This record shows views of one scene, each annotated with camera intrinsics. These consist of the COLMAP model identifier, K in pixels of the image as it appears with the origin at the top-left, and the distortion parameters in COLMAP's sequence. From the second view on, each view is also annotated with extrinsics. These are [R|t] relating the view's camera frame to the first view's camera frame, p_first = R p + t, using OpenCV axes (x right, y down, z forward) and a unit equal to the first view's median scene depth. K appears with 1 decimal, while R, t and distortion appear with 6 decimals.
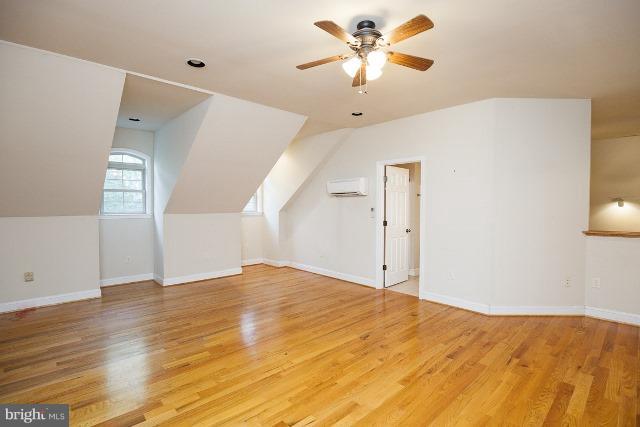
lens RADIAL K [[292.4, 0, 320.5], [0, 292.4, 216.3], [0, 0, 1]] dist [-0.000301, 0.000103]
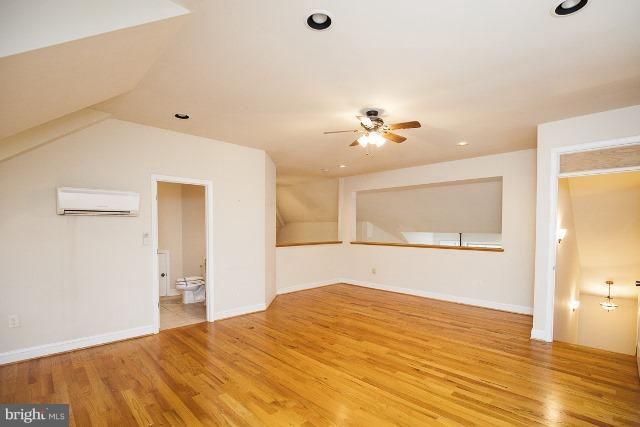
lens RADIAL K [[307.0, 0, 318.1], [0, 307.0, 231.0], [0, 0, 1]] dist [-0.001367, -0.000043]
pose [[0.016169, -0.009908, 0.999820, -0.949546], [0.037051, 0.999270, 0.009303, -0.037480], [-0.999183, 0.036894, 0.016525, 0.804950]]
